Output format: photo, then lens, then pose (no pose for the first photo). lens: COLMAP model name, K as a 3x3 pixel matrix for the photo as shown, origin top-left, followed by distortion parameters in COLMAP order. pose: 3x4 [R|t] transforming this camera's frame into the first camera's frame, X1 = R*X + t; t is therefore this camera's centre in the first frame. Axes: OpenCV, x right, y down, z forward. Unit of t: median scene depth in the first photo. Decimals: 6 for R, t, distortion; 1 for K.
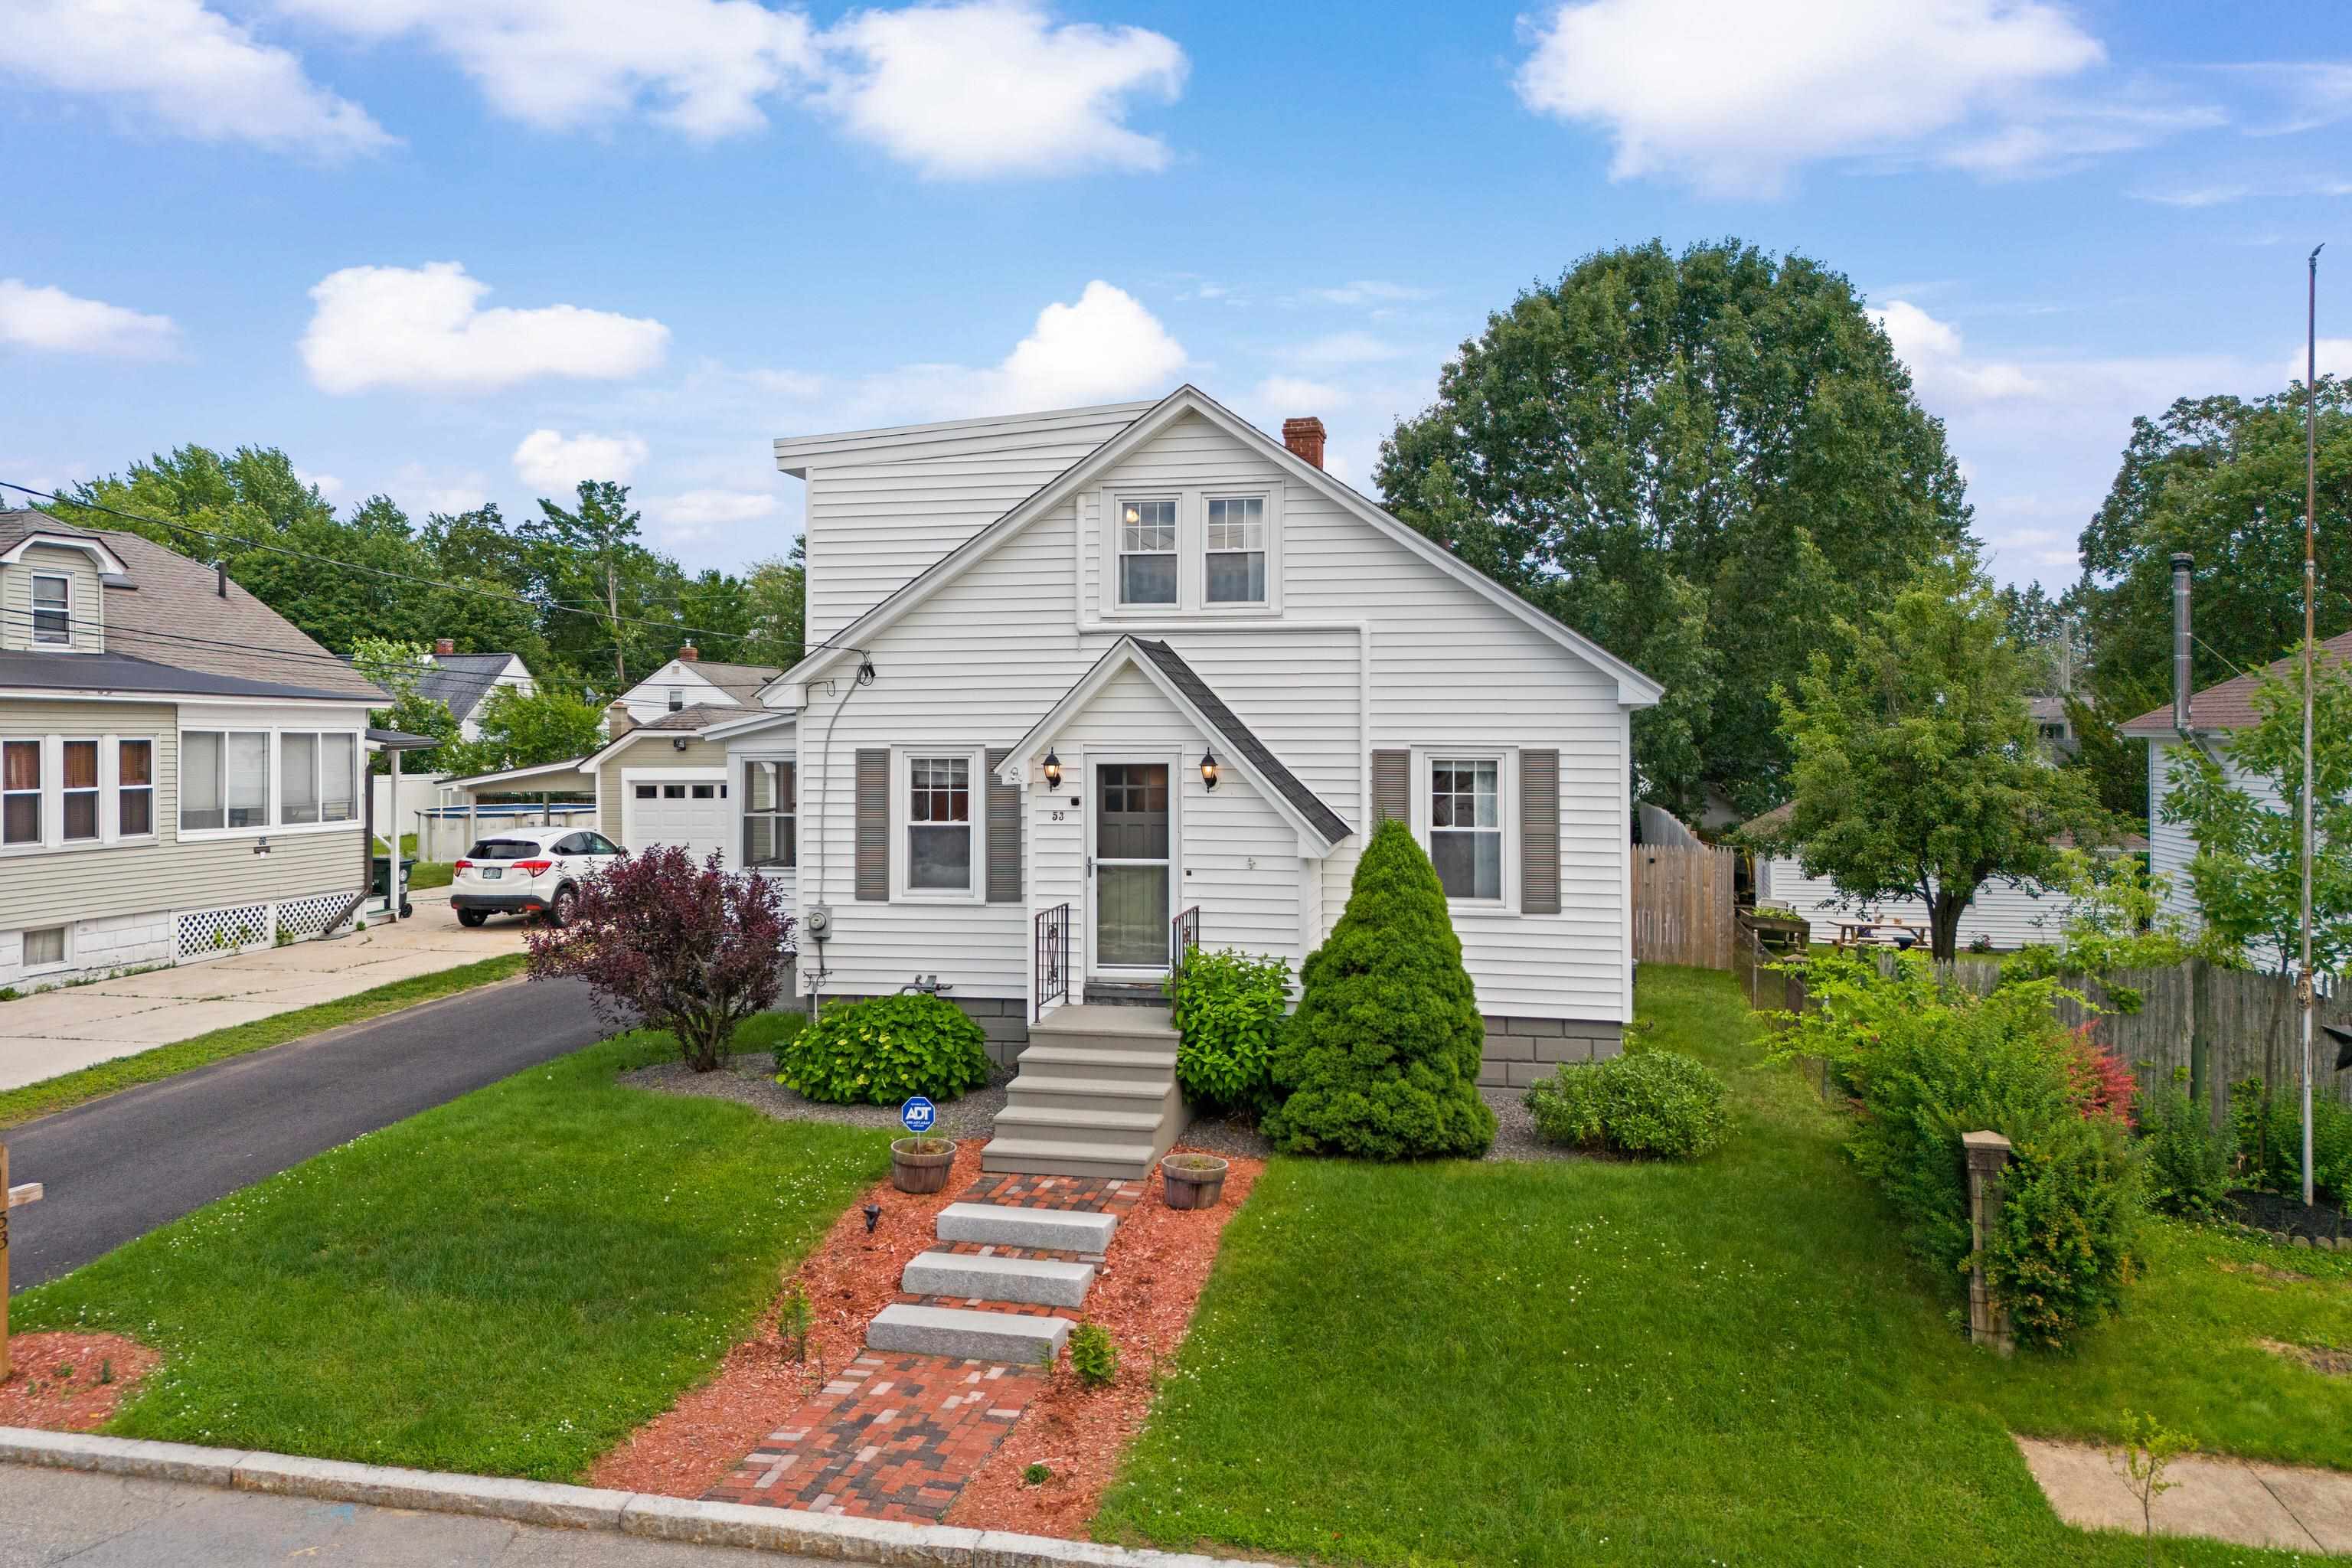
lens RADIAL K [[1773.7, 0, 1169.2], [0, 1773.7, 727.9], [0, 0, 1]] dist [0.050488, -0.051267]
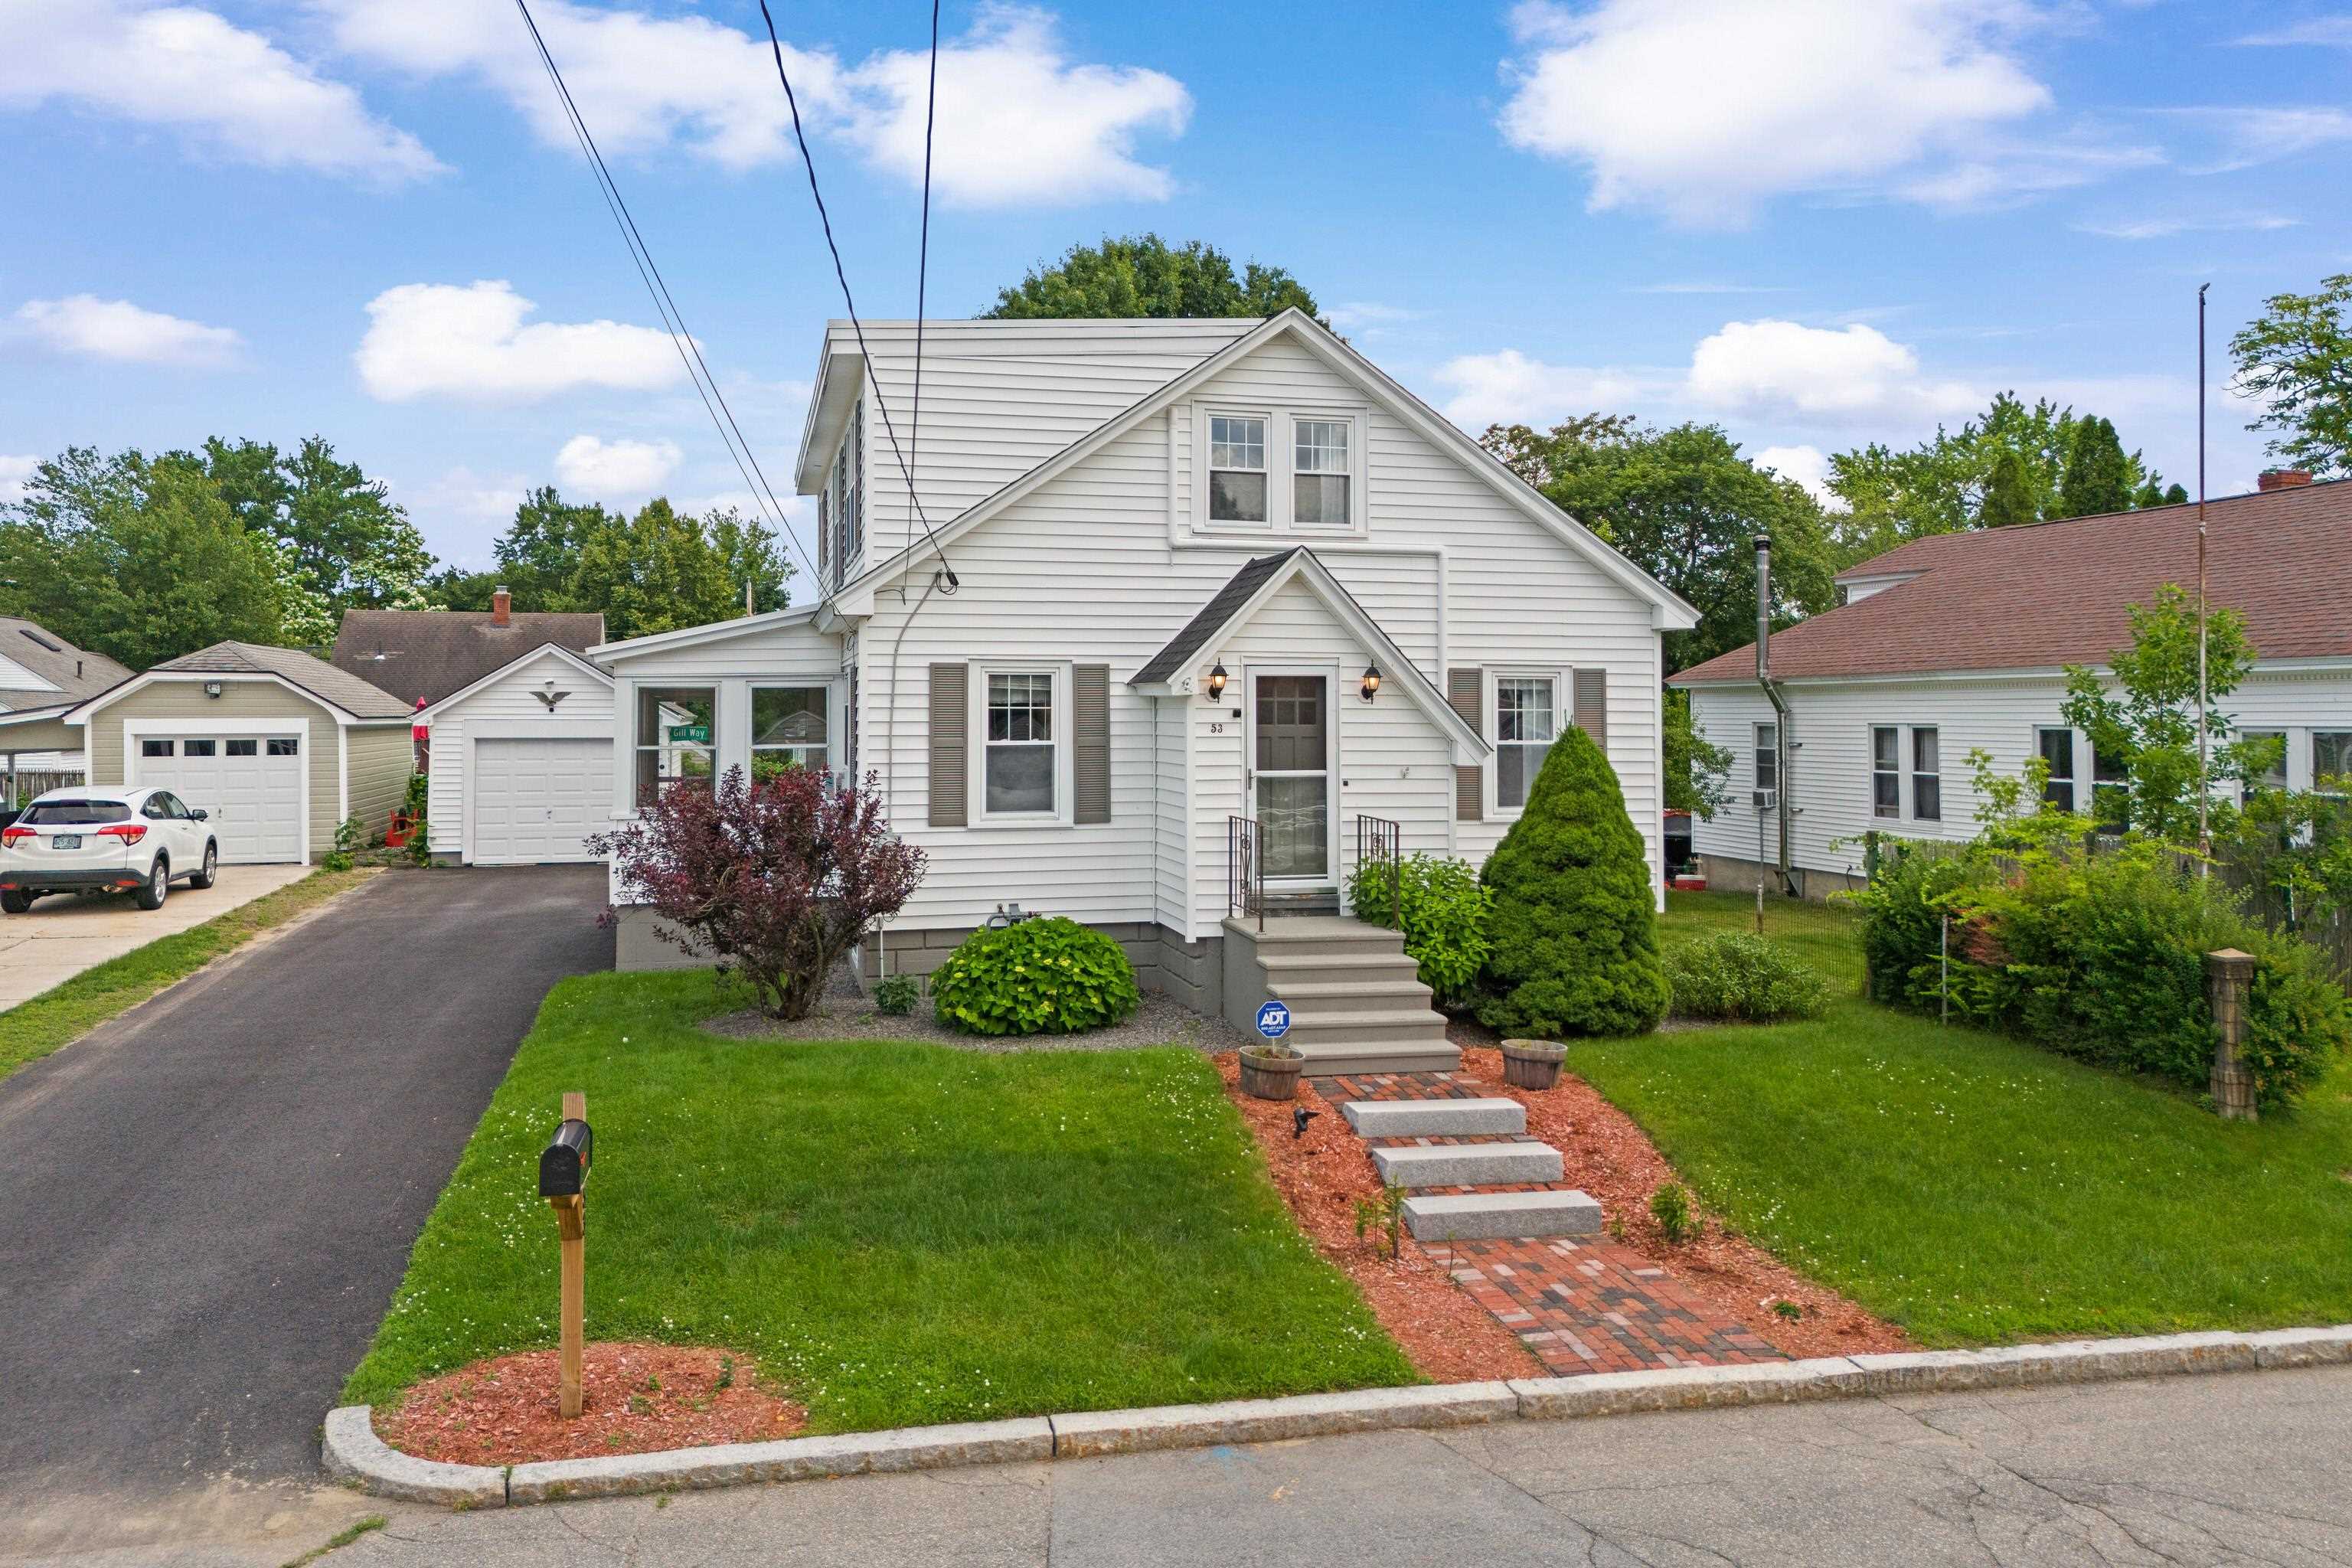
lens RADIAL K [[1769.7, 0, 1173.4], [0, 1769.7, 686.0], [0, 0, 1]] dist [0.041990, -0.004322]
pose [[0.900312, 0.010581, 0.435116, -0.504113], [-0.003711, 0.999855, -0.016636, 0.042009], [-0.435229, 0.013363, 0.900221, 0.123981]]
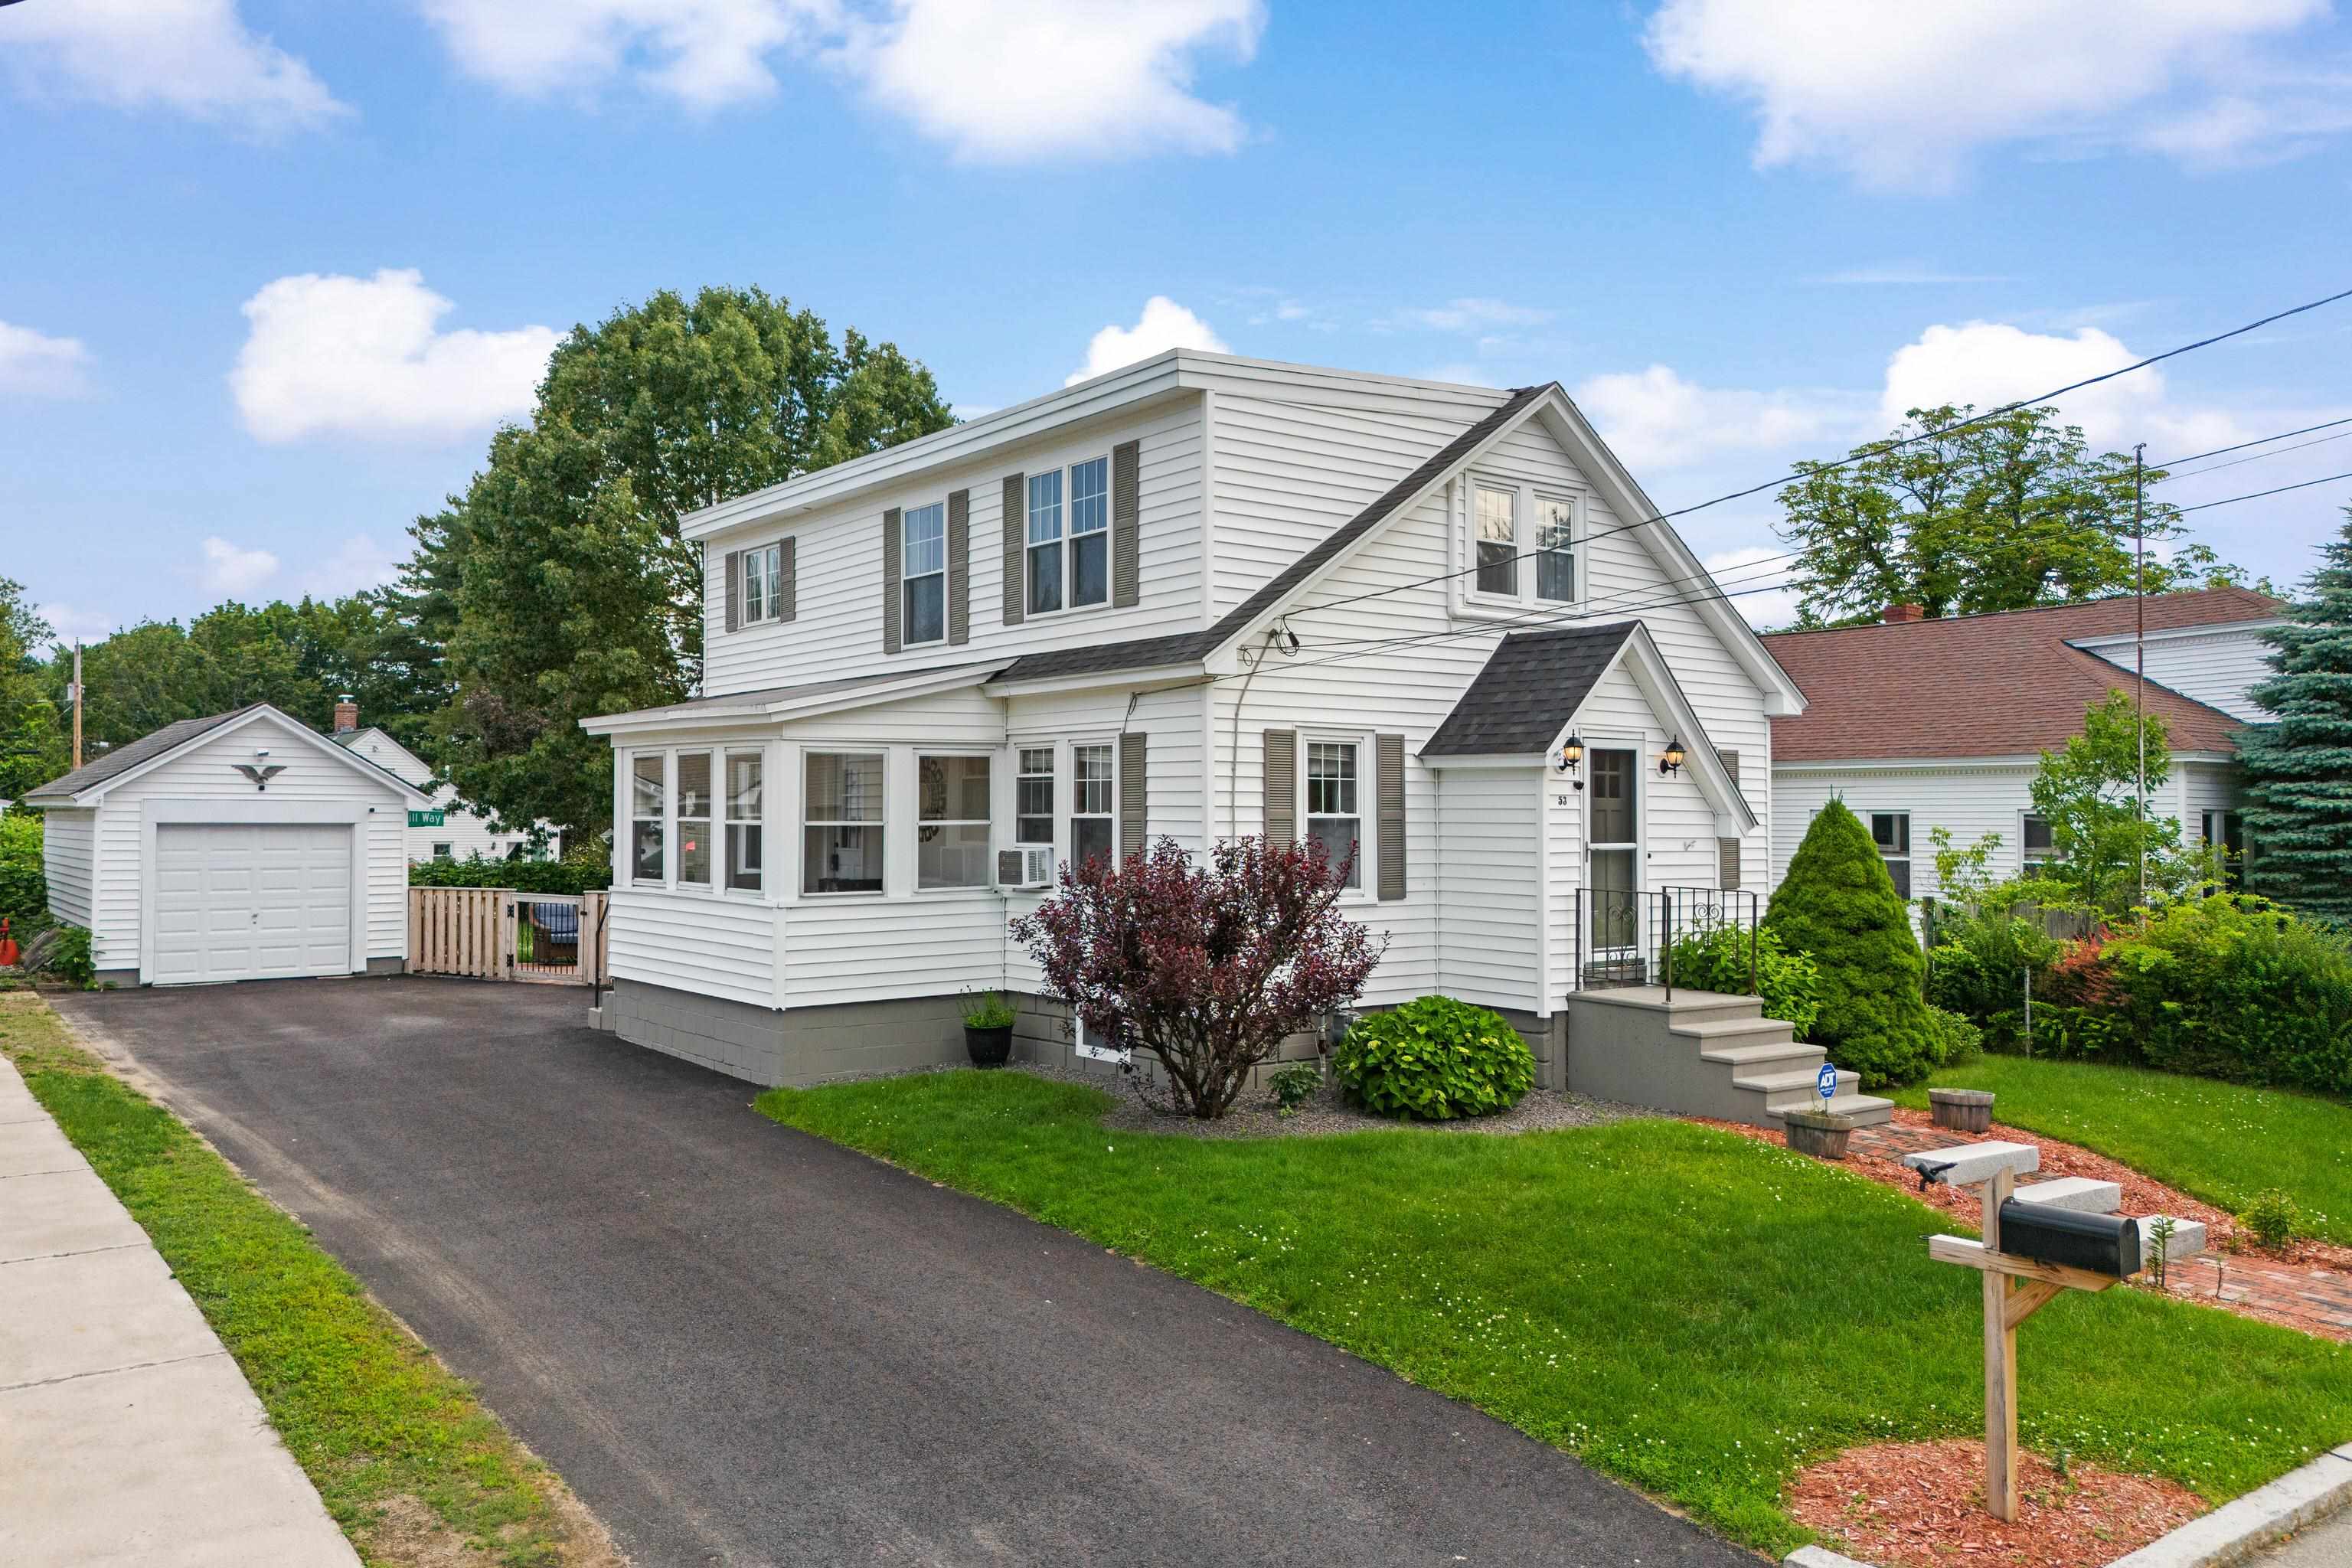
lens RADIAL K [[1779.2, 0, 1188.5], [0, 1779.2, 788.4], [0, 0, 1]] dist [0.031245, -0.002181]
pose [[0.639048, 0.018410, 0.768946, -0.934353], [-0.006246, 0.999805, -0.018746, 0.061808], [-0.769141, 0.007177, 0.639038, 0.522399]]
